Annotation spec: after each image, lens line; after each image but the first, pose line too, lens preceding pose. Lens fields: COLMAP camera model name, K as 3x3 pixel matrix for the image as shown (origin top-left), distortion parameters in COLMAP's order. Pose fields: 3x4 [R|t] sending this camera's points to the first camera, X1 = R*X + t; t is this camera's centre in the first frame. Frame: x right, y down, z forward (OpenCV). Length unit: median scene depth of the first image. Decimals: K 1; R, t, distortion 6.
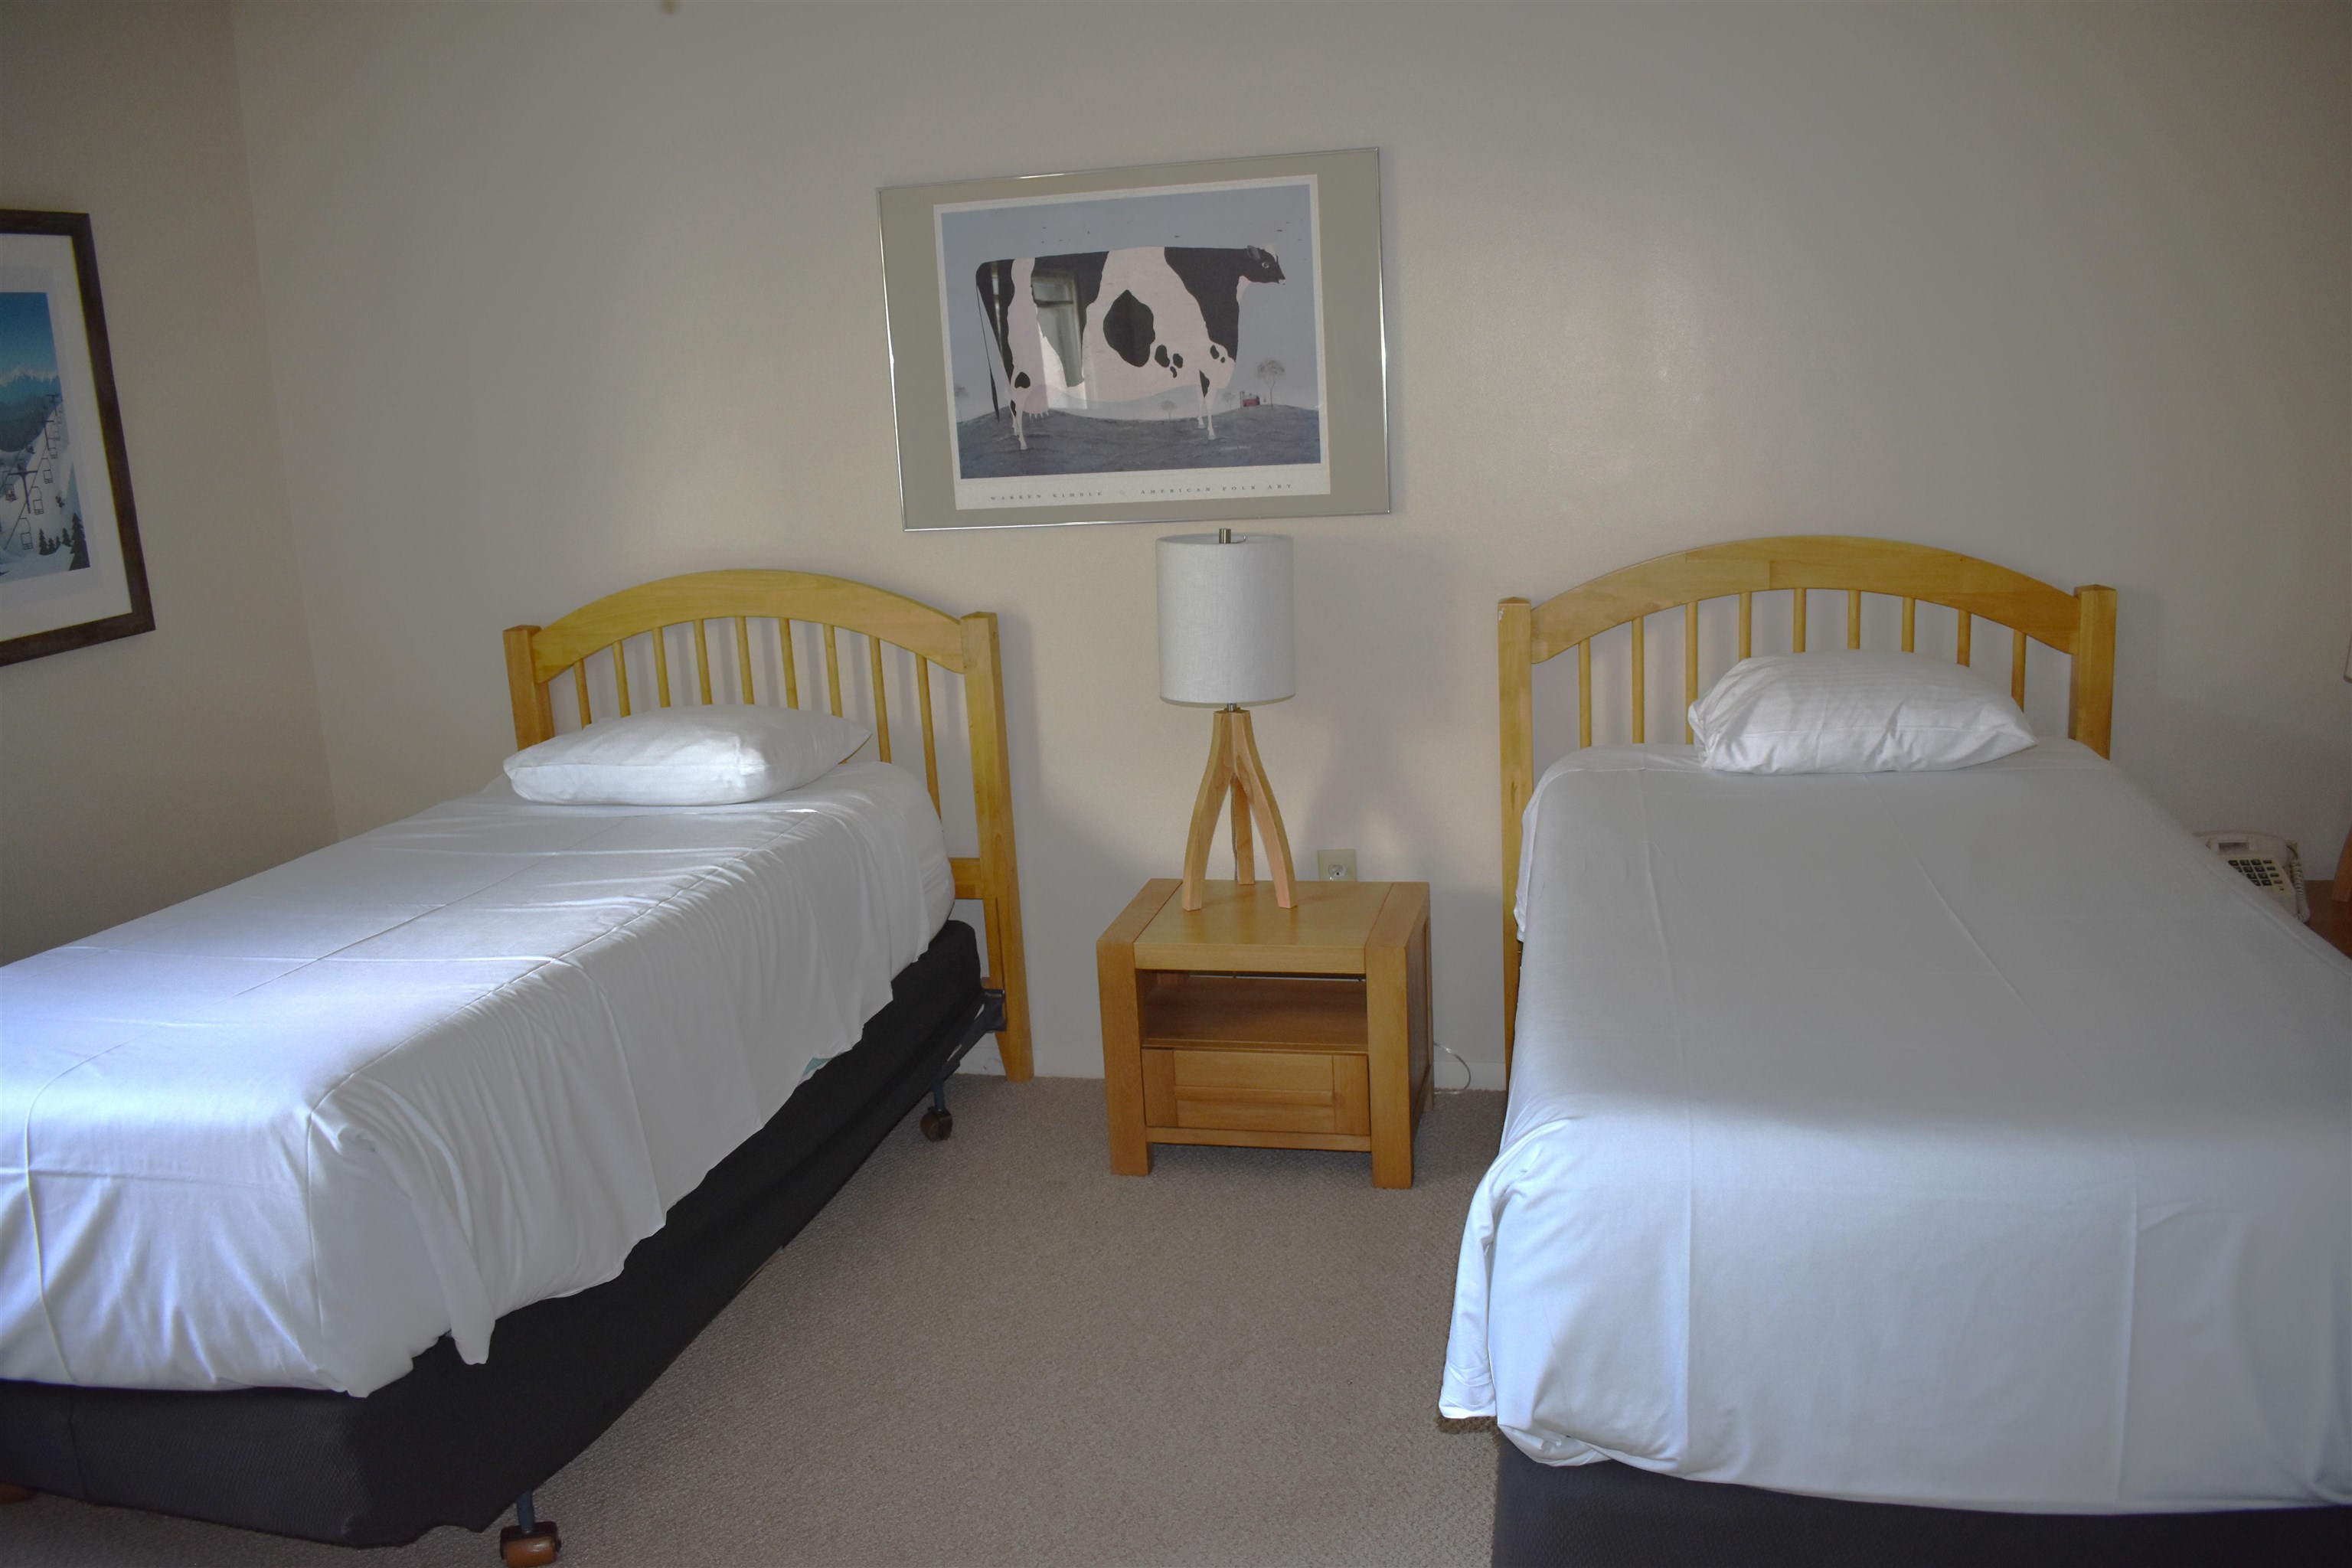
lens RADIAL K [[1855.6, 0, 1174.1], [0, 1855.6, 786.2], [0, 0, 1]] dist [-0.096513, 0.017483]
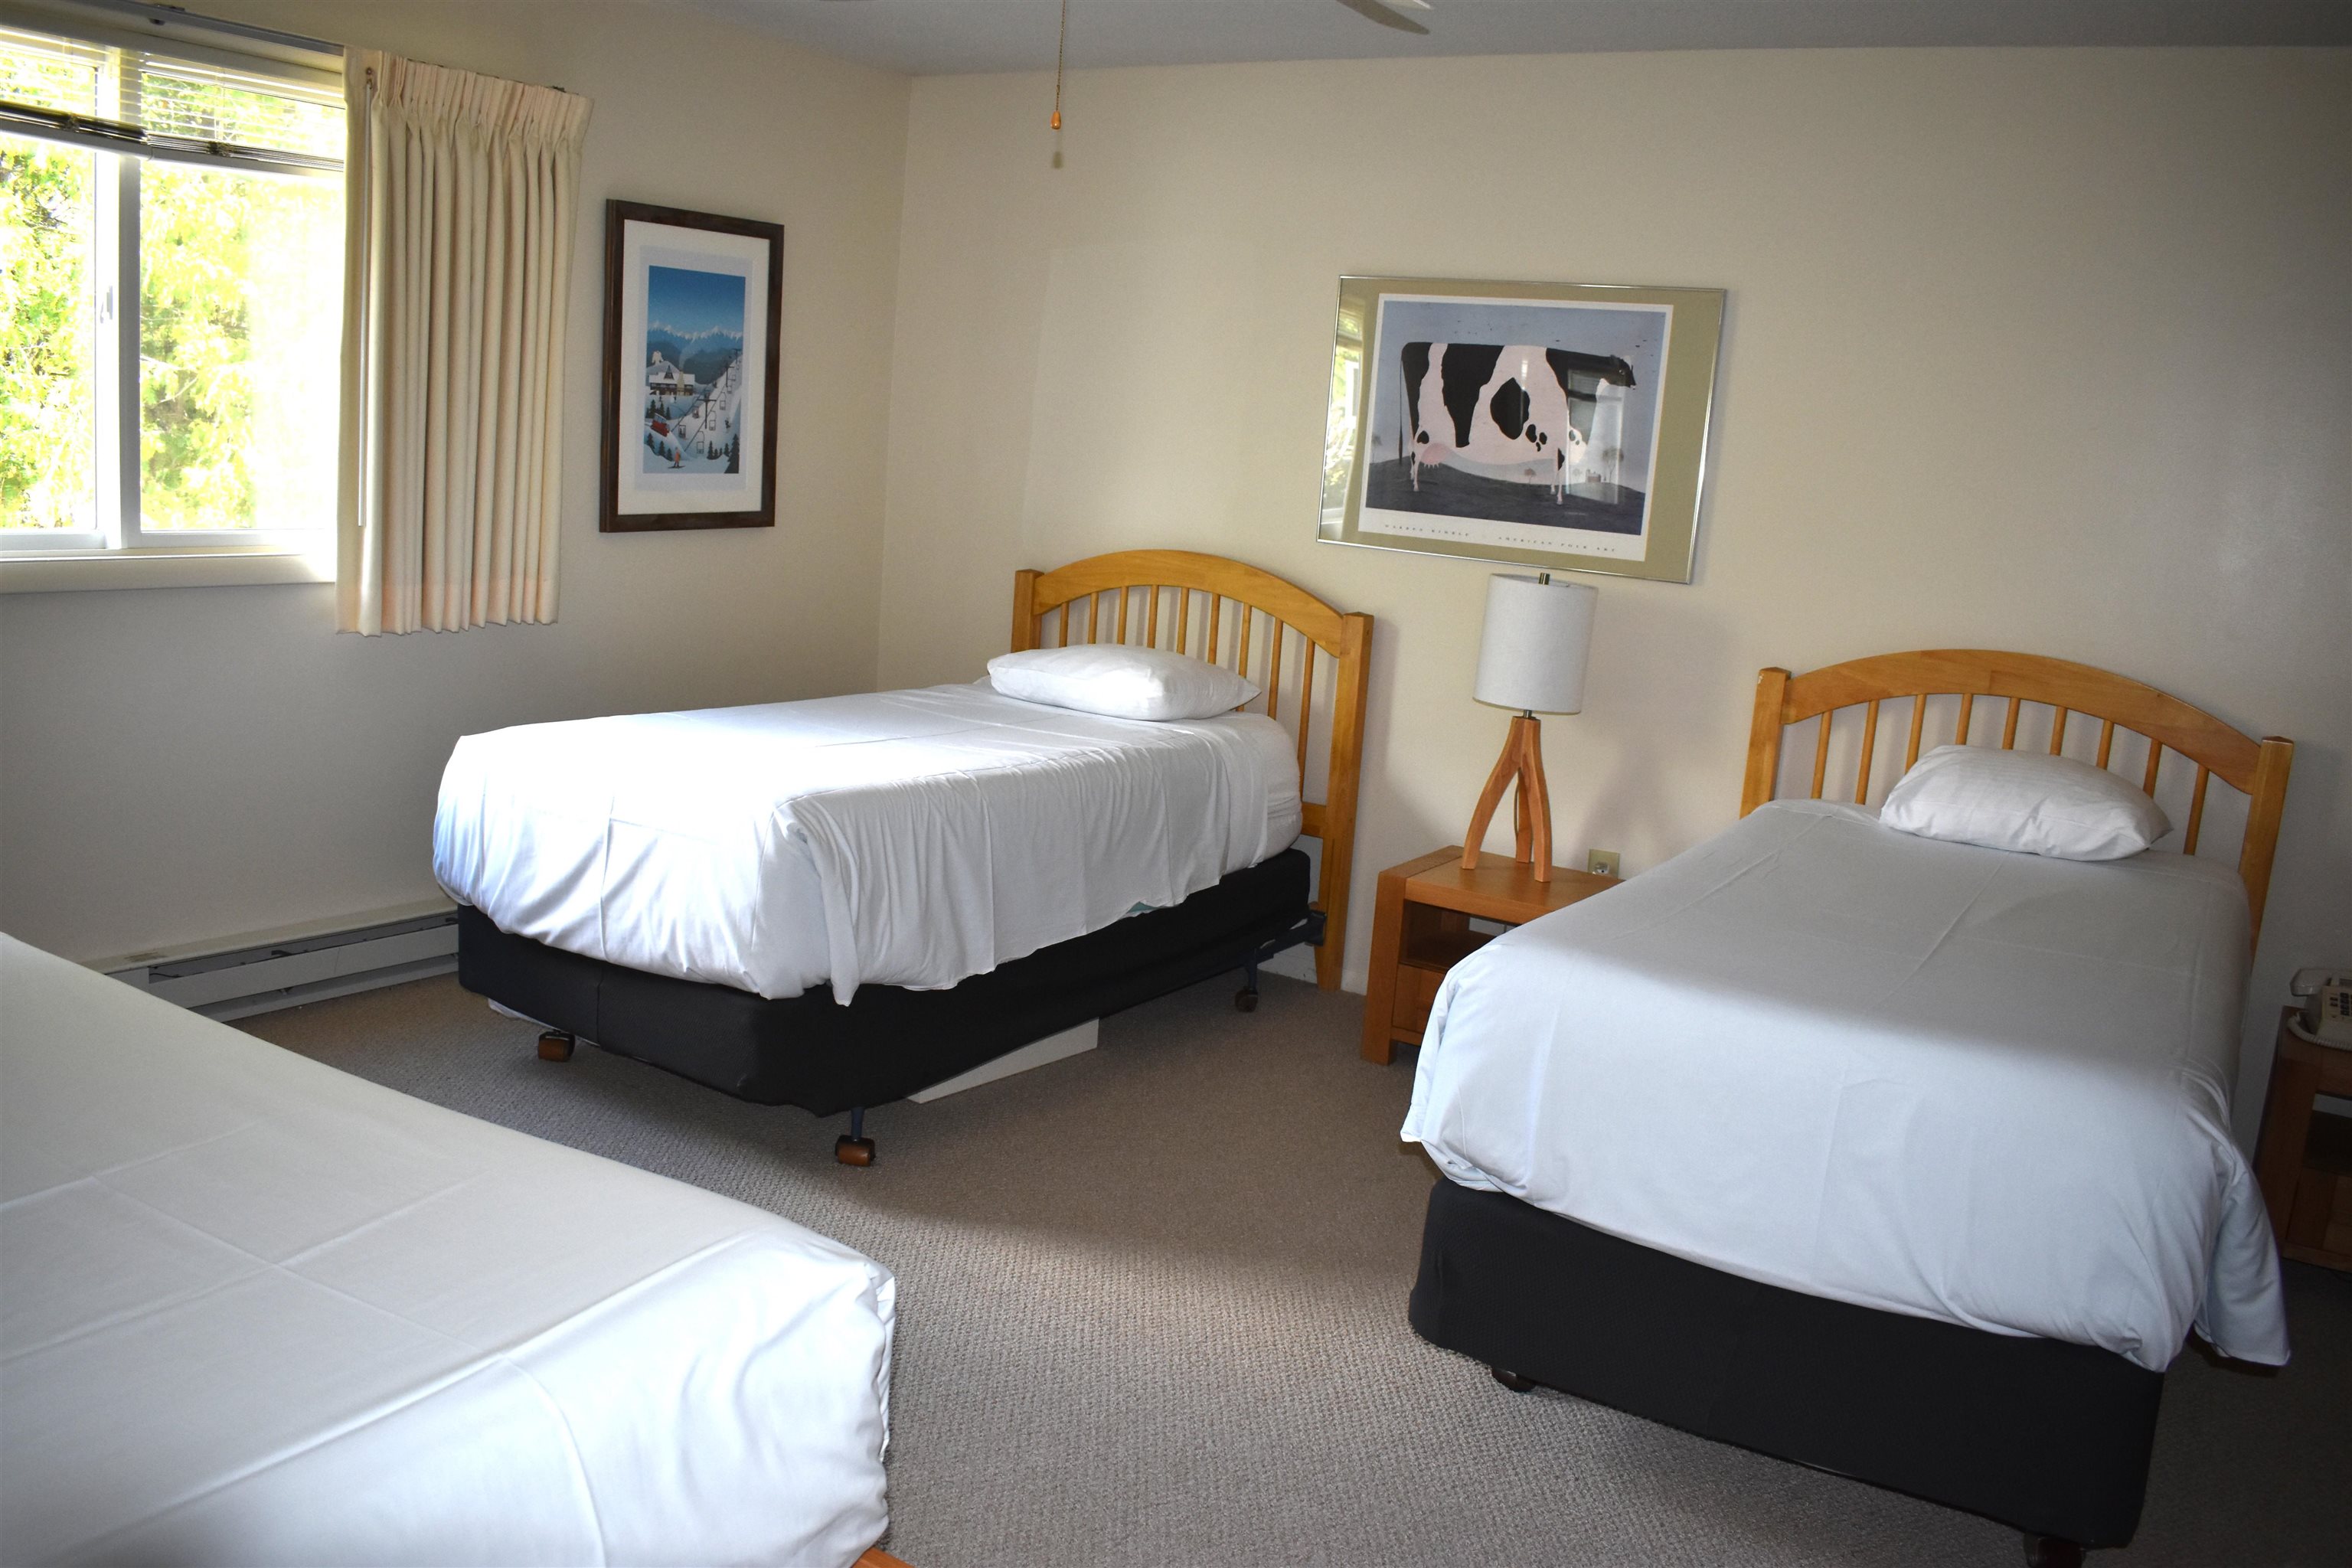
lens RADIAL K [[1855.6, 0, 1177.4], [0, 1855.6, 788.3], [0, 0, 1]] dist [-0.096513, 0.017483]
pose [[0.935342, 0.186627, -0.300510, 0.196766], [-0.196217, 0.980559, -0.001769, 0.055001], [0.294338, 0.060620, 0.953777, -0.259196]]
